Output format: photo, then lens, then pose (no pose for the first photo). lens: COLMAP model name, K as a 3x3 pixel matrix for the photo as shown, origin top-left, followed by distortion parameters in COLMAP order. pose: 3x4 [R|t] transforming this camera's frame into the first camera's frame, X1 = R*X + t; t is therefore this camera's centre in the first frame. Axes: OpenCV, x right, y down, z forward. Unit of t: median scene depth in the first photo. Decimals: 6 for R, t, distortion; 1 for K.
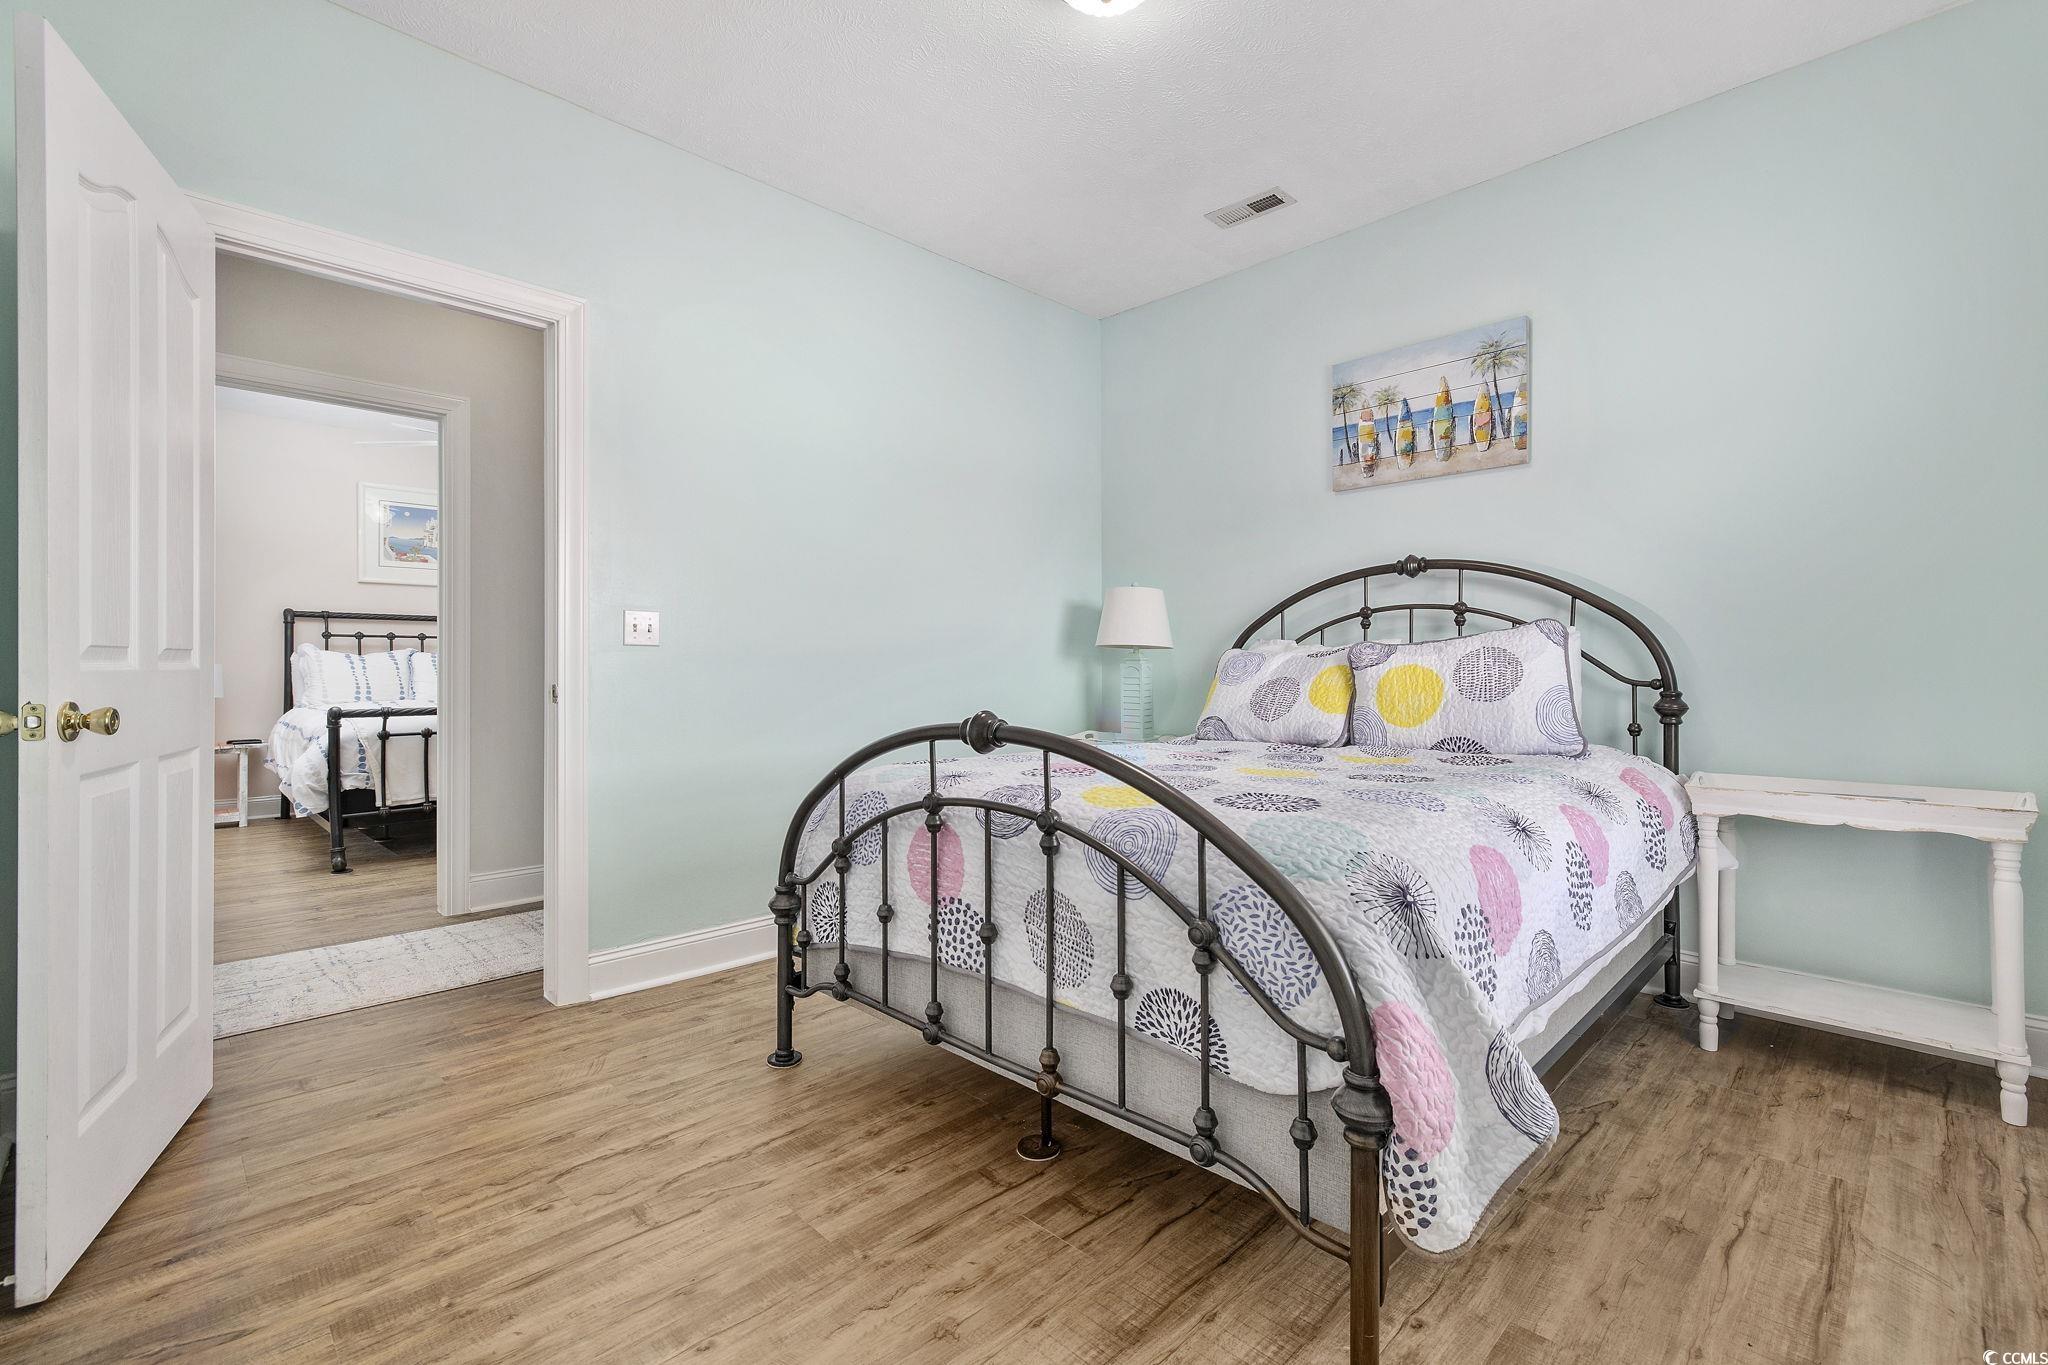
lens RADIAL K [[880.2, 0, 1012.4], [0, 880.2, 656.0], [0, 0, 1]] dist [-0.002527, -0.000695]
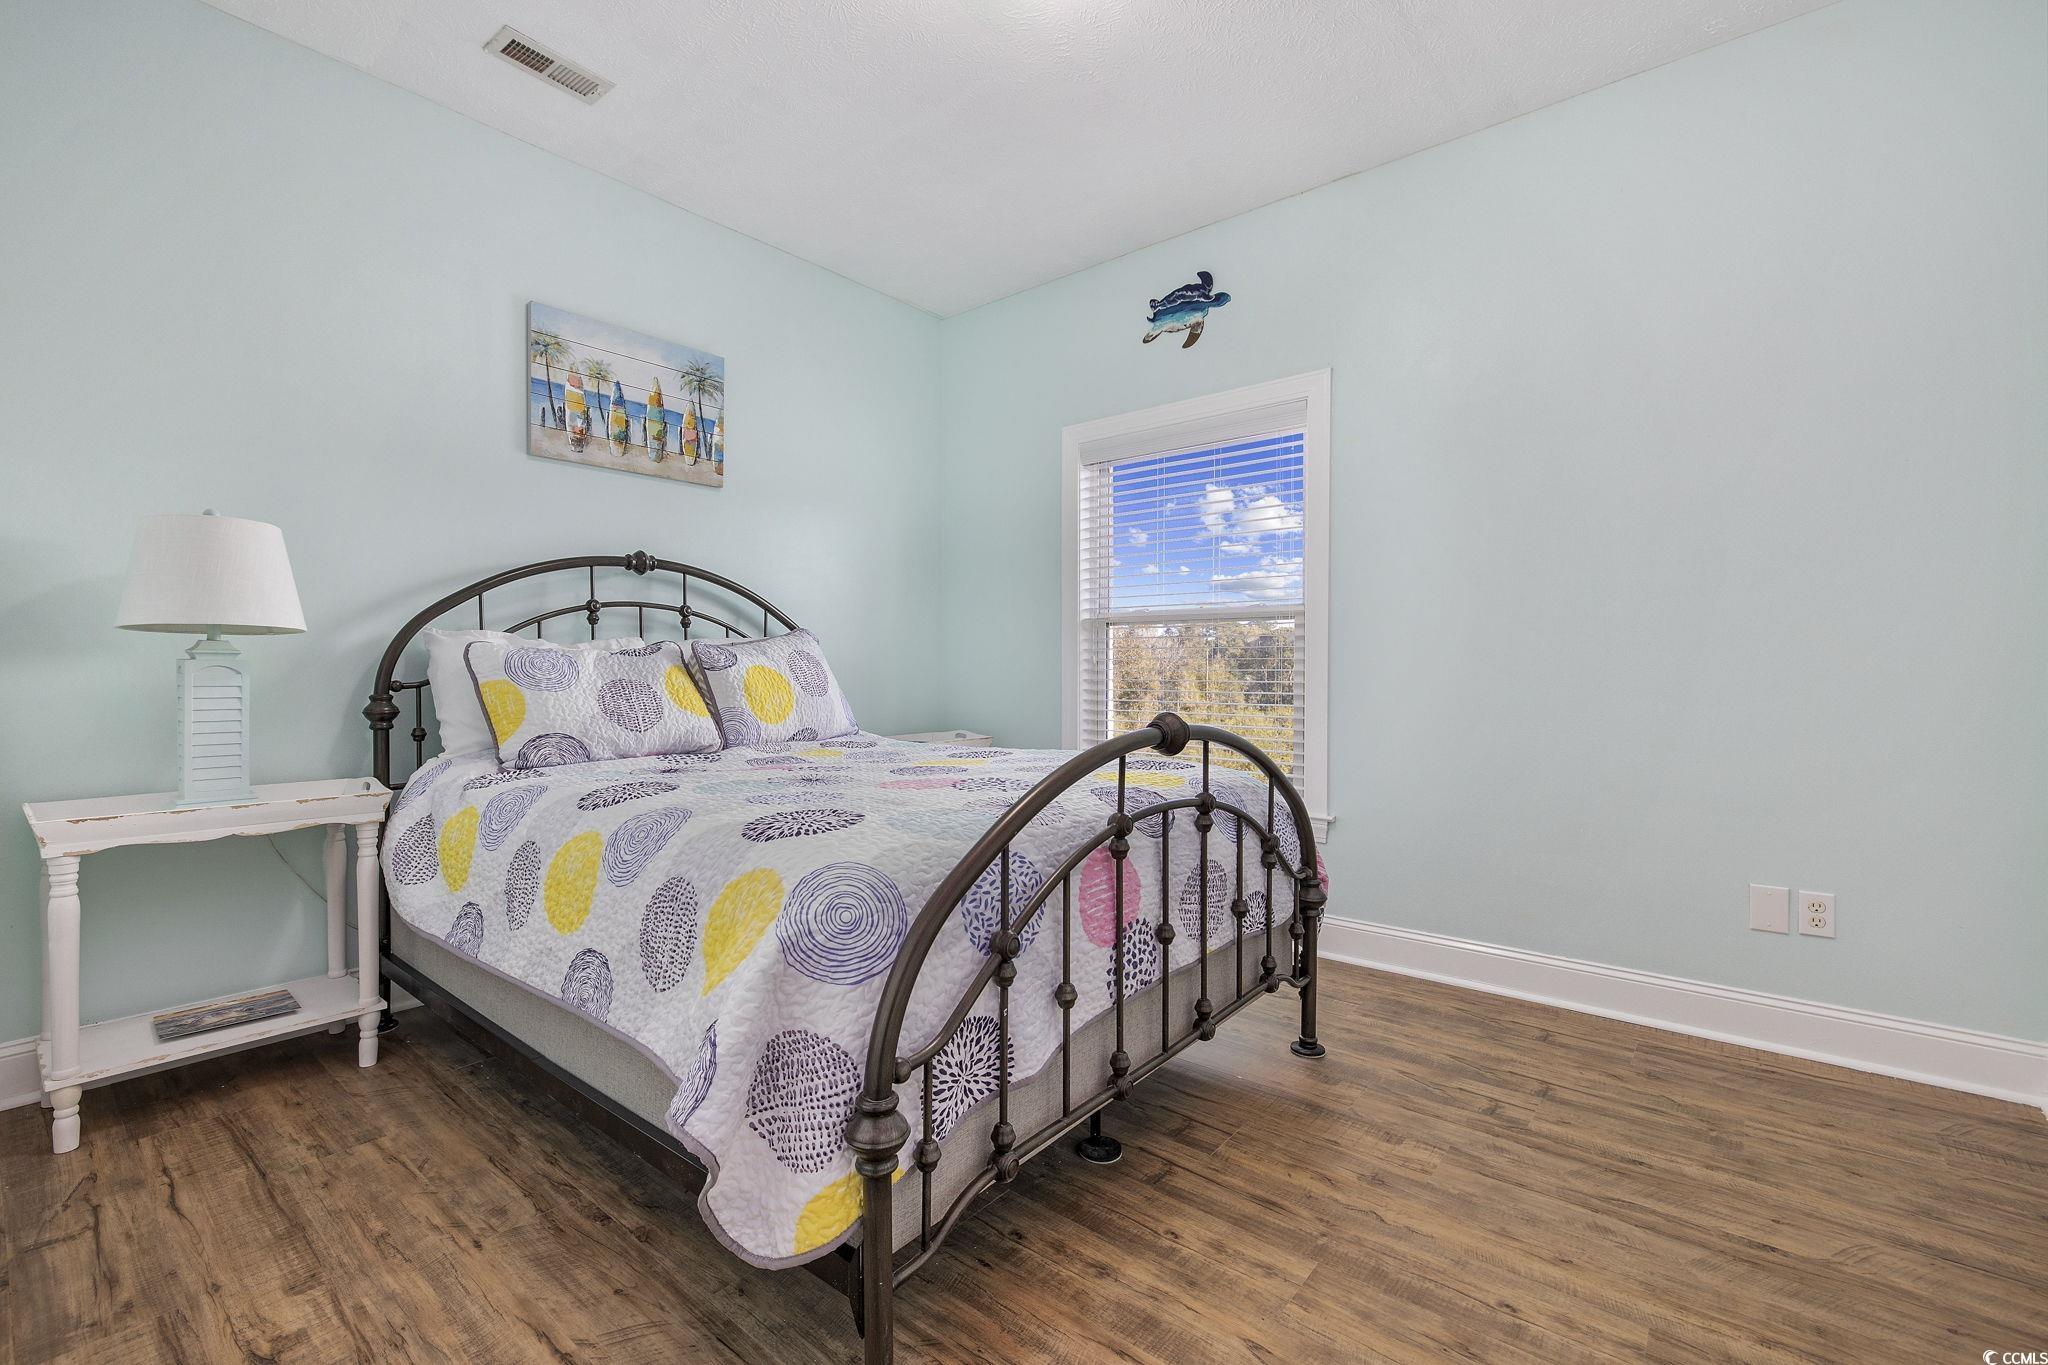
lens RADIAL K [[877.9, 0, 1004.8], [0, 877.9, 671.7], [0, 0, 1]] dist [-0.001166, -0.000134]
pose [[-0.084762, -0.003917, 0.996393, -0.569079], [-0.015782, 0.999872, 0.002588, 0.009163], [-0.996276, -0.015506, -0.084813, 0.717993]]
